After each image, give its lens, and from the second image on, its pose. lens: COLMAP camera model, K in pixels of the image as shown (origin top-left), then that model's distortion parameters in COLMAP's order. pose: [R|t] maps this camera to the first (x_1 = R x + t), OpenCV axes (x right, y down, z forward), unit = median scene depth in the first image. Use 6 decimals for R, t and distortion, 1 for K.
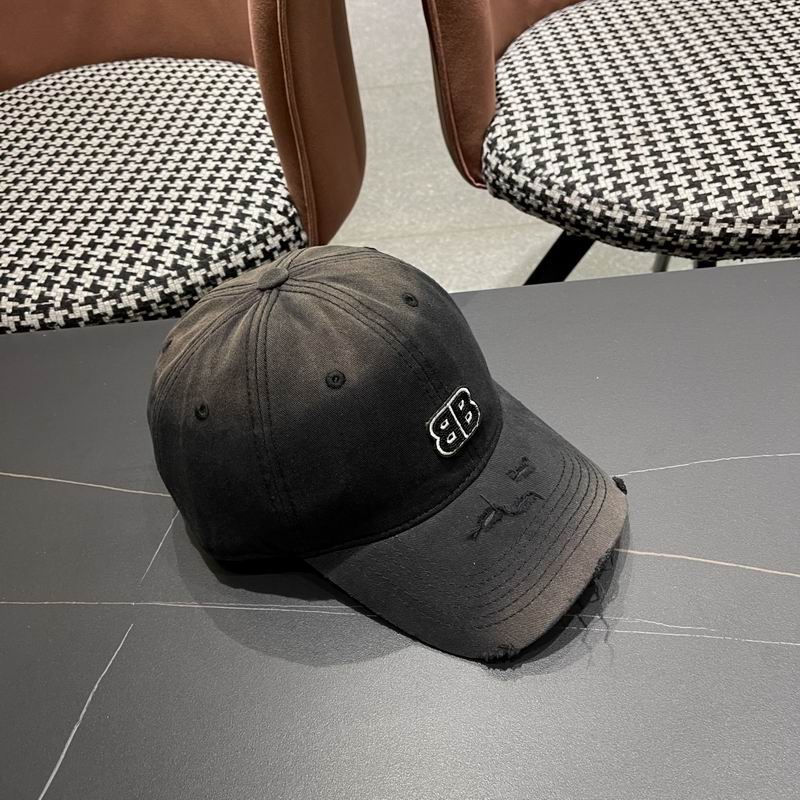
lens RADIAL K [[843.7, 0, 407.8], [0, 843.7, 403.5], [0, 0, 1]] dist [0.025264, 0.000000]
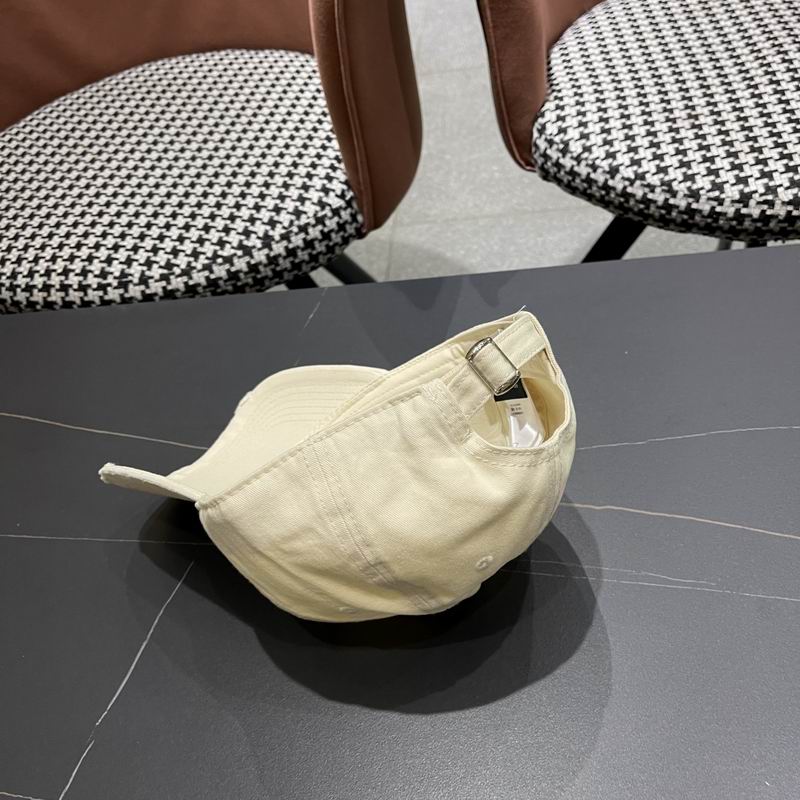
lens RADIAL K [[843.7, 0, 401.4], [0, 843.7, 409.9], [0, 0, 1]] dist [0.025264, 0.000000]
pose [[0.995262, 0.021296, -0.094873, 0.036935], [-0.018714, 0.999432, 0.028020, 0.013299], [0.095416, -0.026112, 0.995095, -0.064844]]
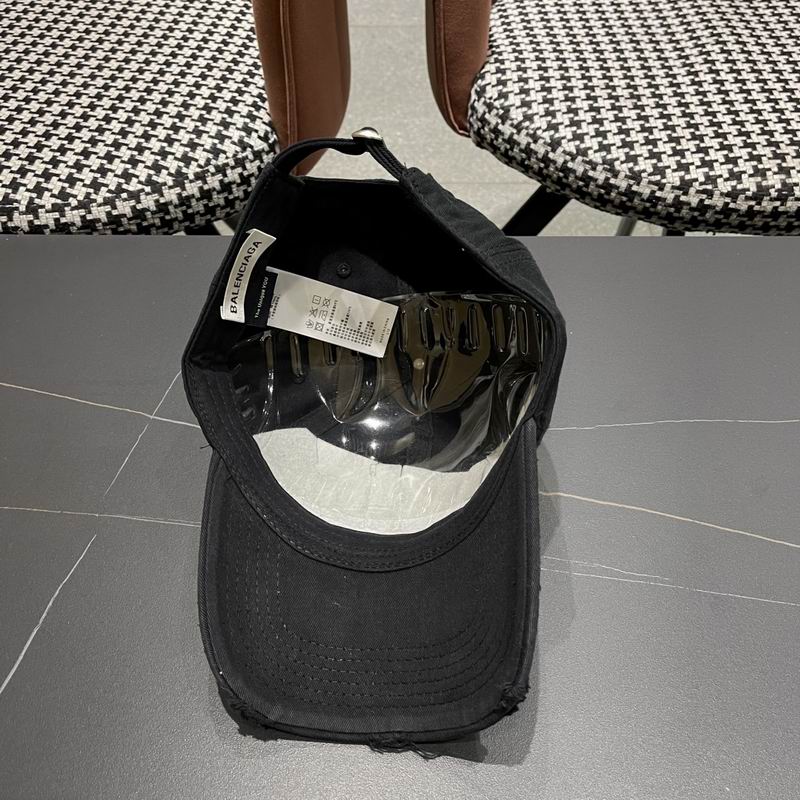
lens RADIAL K [[843.7, 0, 401.8], [0, 843.7, 411.9], [0, 0, 1]] dist [0.025264, 0.000000]
pose [[0.993841, 0.083666, 0.072668, -0.034491], [-0.087840, 0.994543, 0.056283, 0.019484], [-0.067563, -0.062319, 0.995767, -0.002391]]
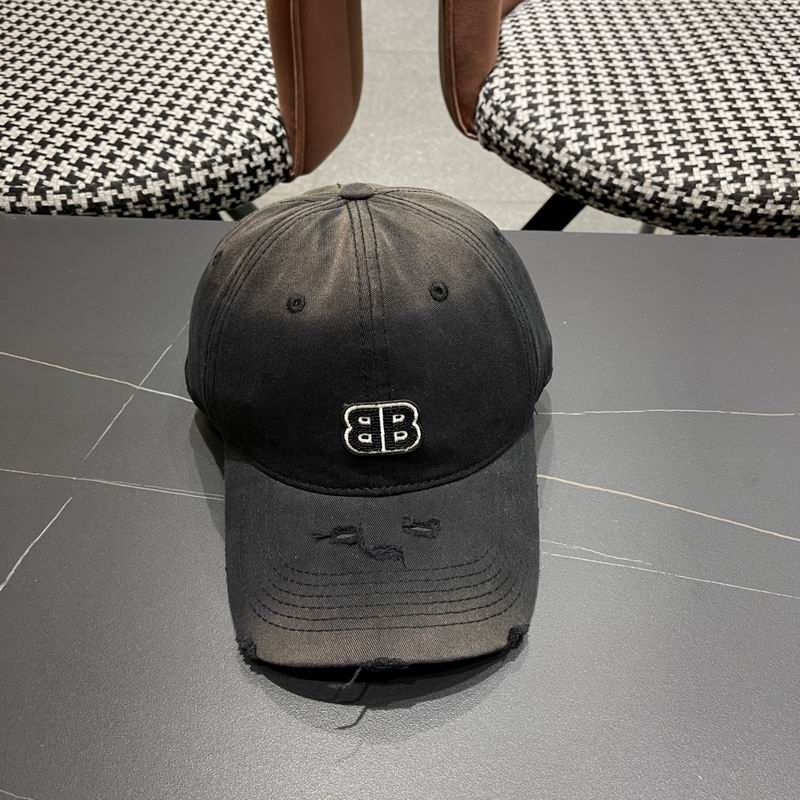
lens RADIAL K [[843.7, 0, 398.1], [0, 843.7, 394.6], [0, 0, 1]] dist [0.025264, 0.000000]
pose [[0.991761, 0.122969, 0.035887, 0.001525], [-0.123124, 0.992389, 0.002124, 0.060791], [-0.035353, -0.006525, 0.999354, 0.001268]]
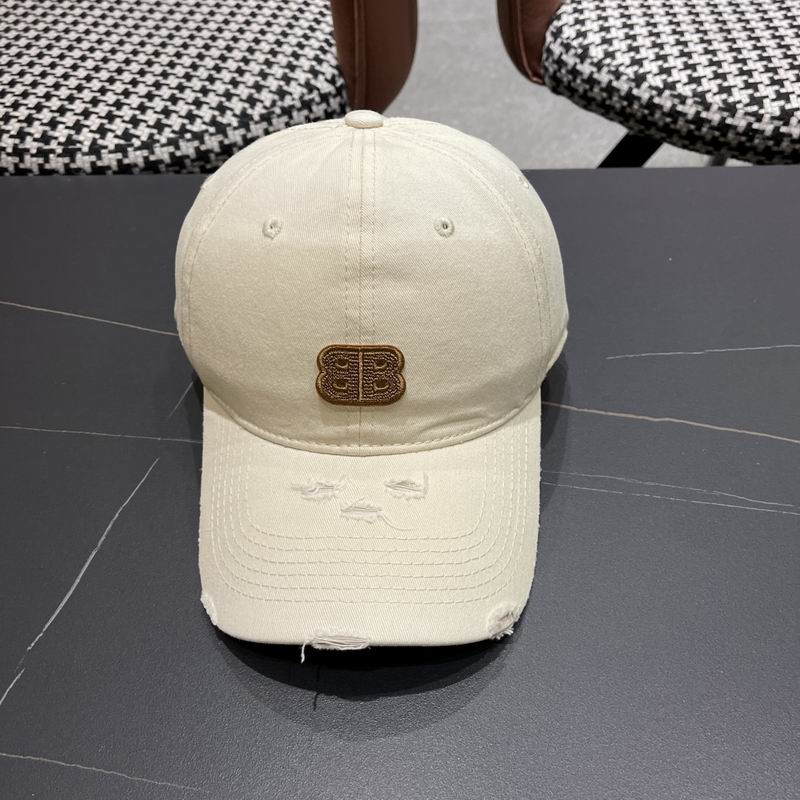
lens RADIAL K [[843.7, 0, 395.0], [0, 843.7, 396.3], [0, 0, 1]] dist [0.025264, 0.000000]
pose [[0.996145, 0.087329, 0.008238, -0.055038], [-0.087447, 0.996052, 0.015250, 0.103362], [-0.006874, -0.015911, 0.999850, 0.057688]]
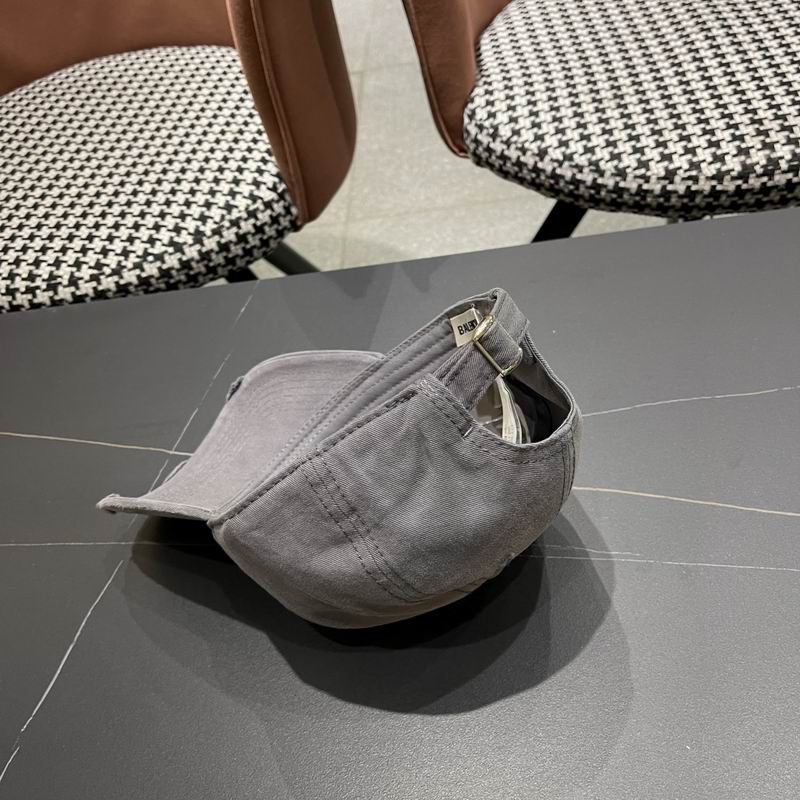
lens RADIAL K [[843.7, 0, 408.2], [0, 843.7, 411.0], [0, 0, 1]] dist [0.025264, 0.000000]
pose [[0.997672, -0.024931, -0.063470, 0.084382], [0.026863, 0.999196, 0.029771, 0.025888], [0.062677, -0.031407, 0.997540, -0.056810]]
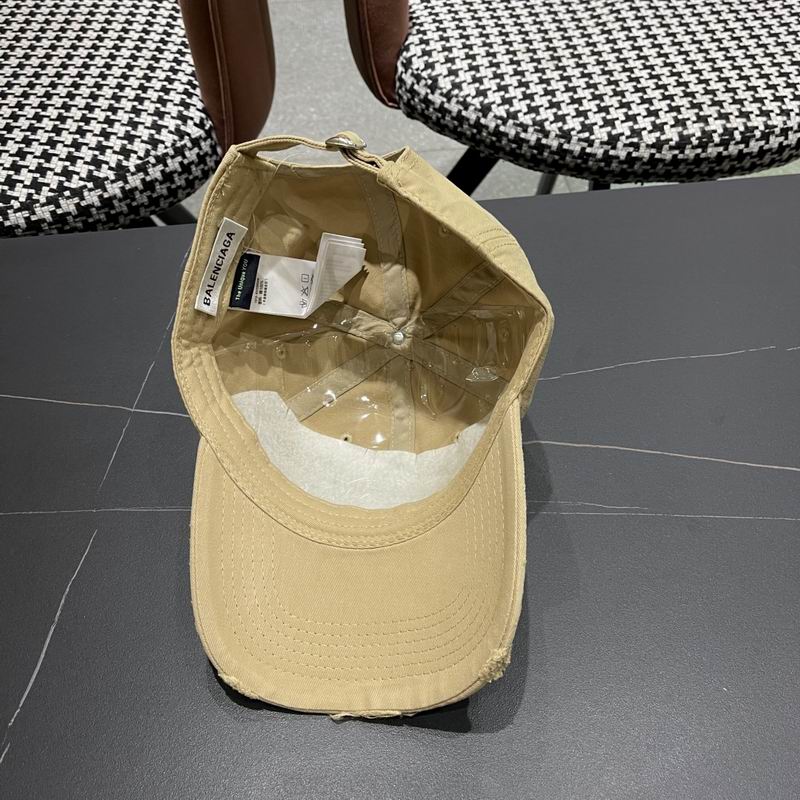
lens RADIAL K [[843.7, 0, 398.6], [0, 843.7, 402.3], [0, 0, 1]] dist [0.025264, 0.000000]
pose [[0.987434, -0.020184, 0.156736, -0.081931], [0.008821, 0.997303, 0.072863, 0.025341], [-0.157784, -0.070565, 0.984949, -0.025236]]
